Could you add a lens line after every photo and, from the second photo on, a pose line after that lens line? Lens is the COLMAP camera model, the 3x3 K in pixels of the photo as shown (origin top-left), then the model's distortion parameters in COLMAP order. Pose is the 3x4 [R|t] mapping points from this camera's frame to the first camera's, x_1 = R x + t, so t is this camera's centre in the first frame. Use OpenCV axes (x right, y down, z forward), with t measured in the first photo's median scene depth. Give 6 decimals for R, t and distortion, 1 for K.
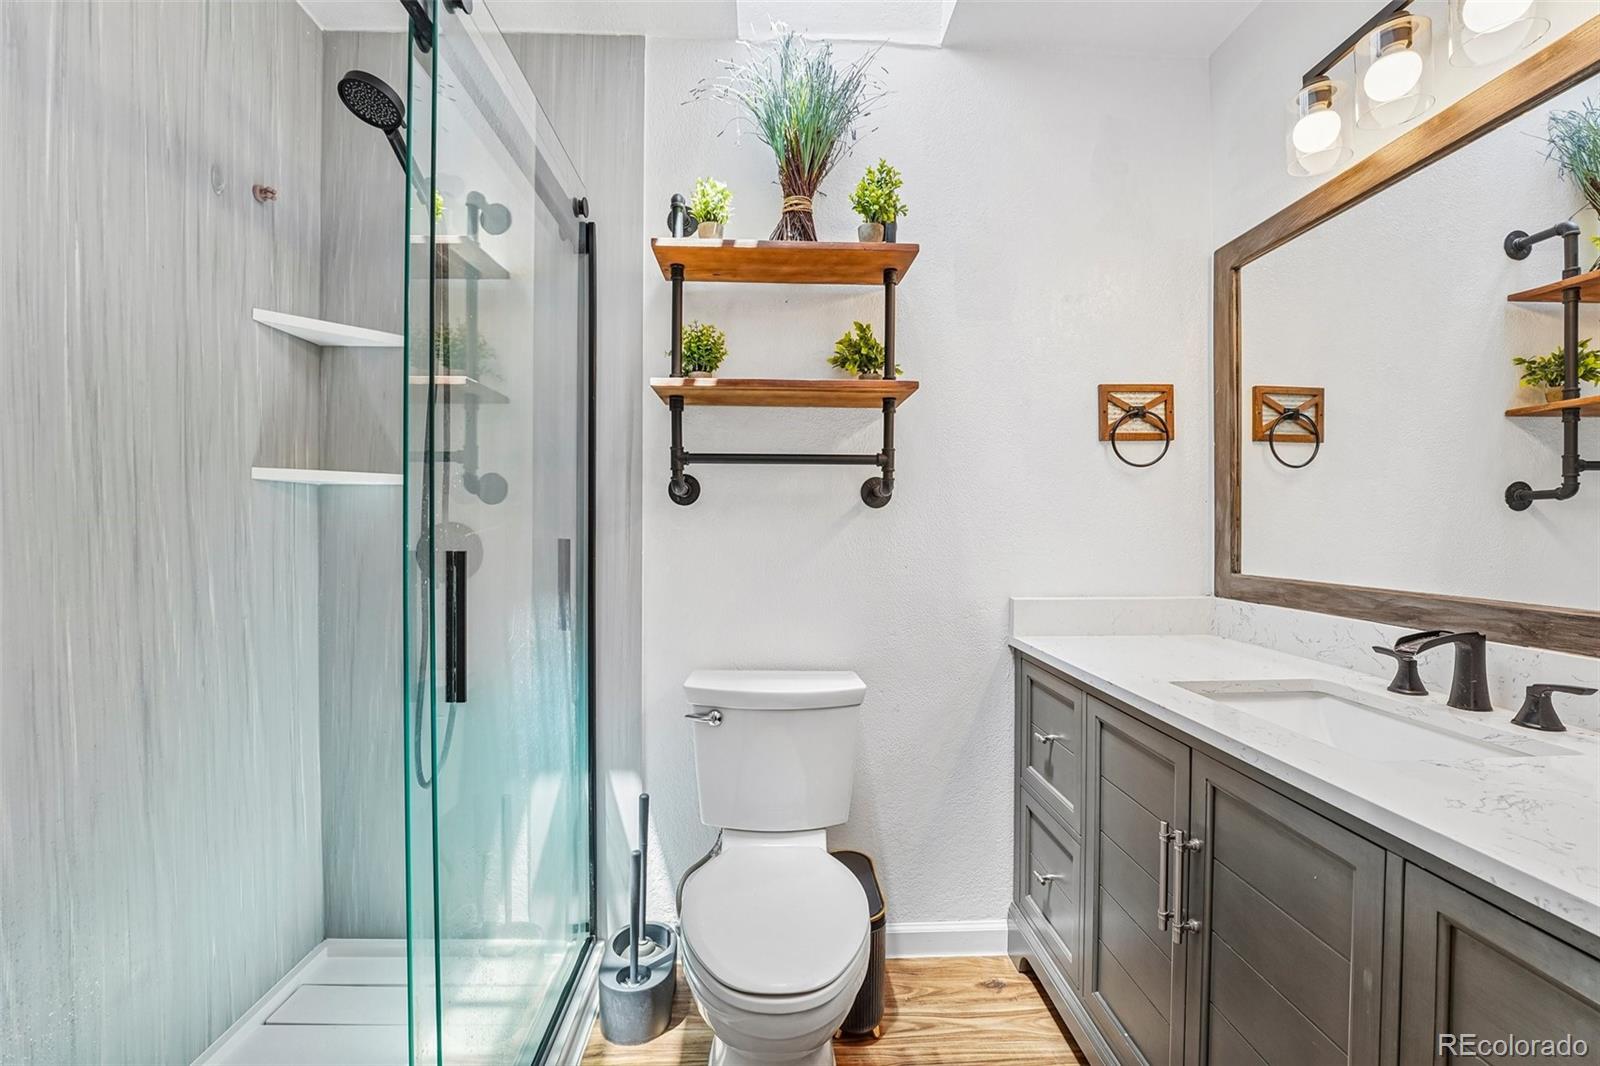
lens RADIAL K [[658.4, 0, 812.0], [0, 658.4, 530.8], [0, 0, 1]] dist [-0.026629, 0.002913]
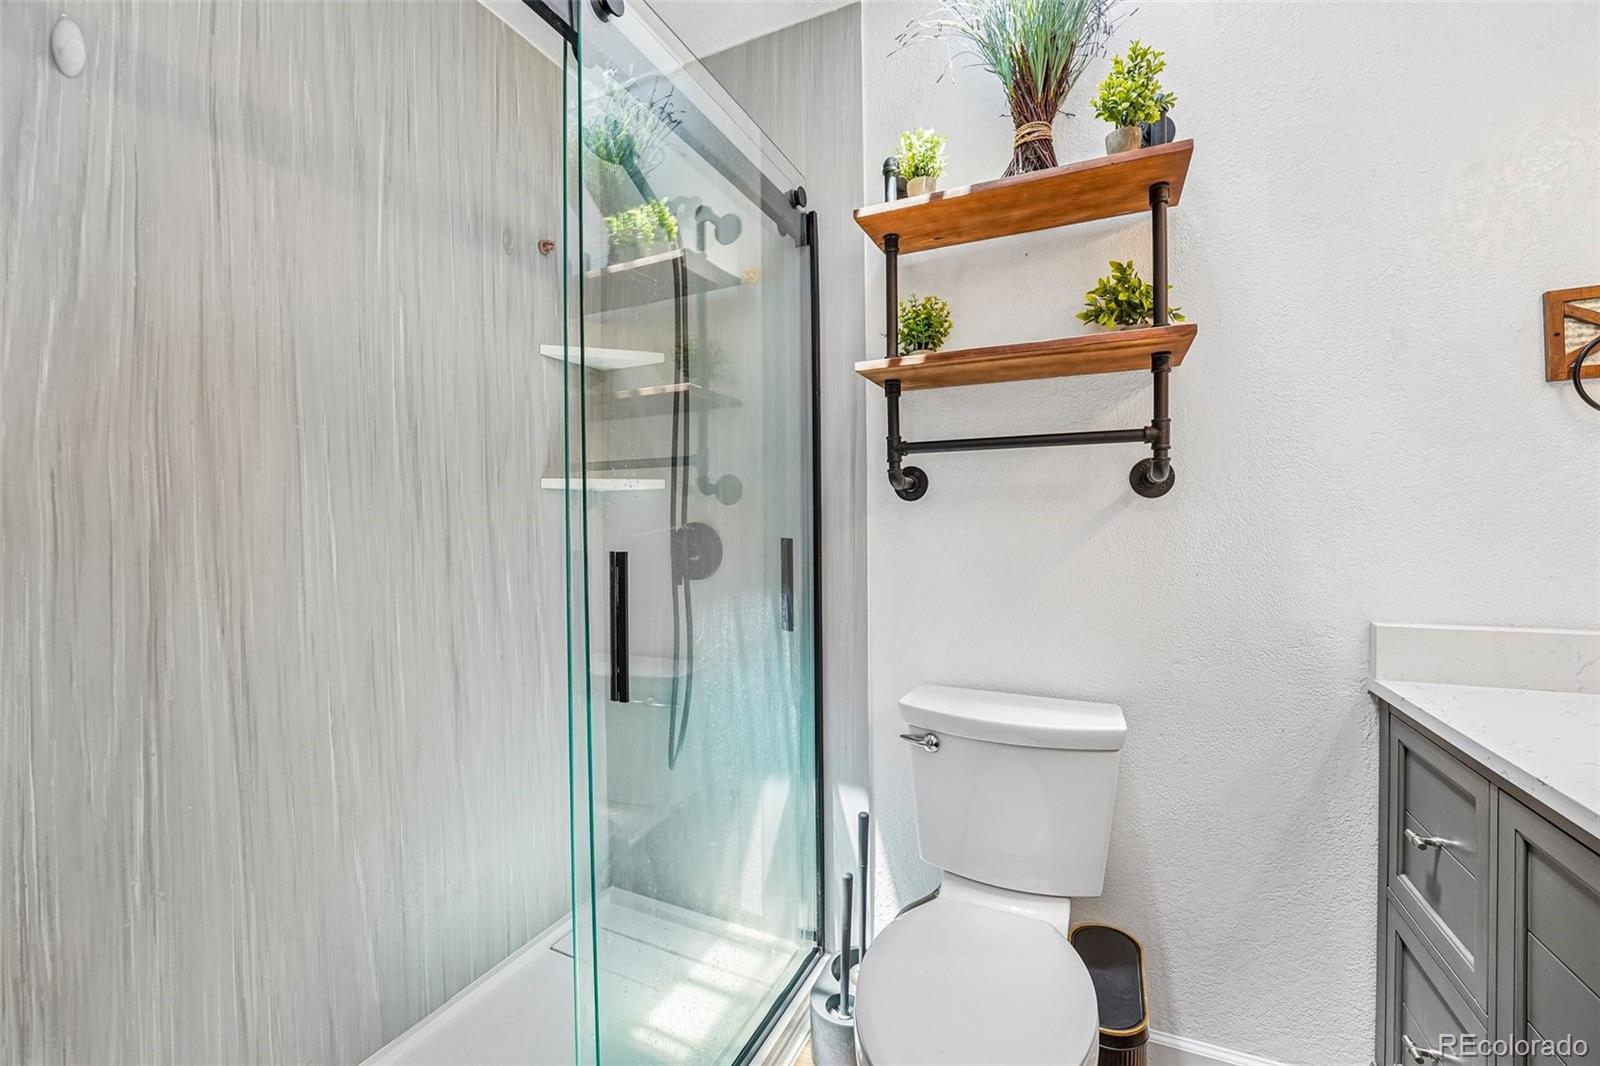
lens RADIAL K [[658.4, 0, 801.4], [0, 658.4, 529.0], [0, 0, 1]] dist [-0.026629, 0.002913]
pose [[0.882231, -0.006867, -0.470766, 0.109771], [0.007881, 0.999969, 0.000182, -0.001496], [0.470750, -0.003871, 0.882258, 0.141887]]
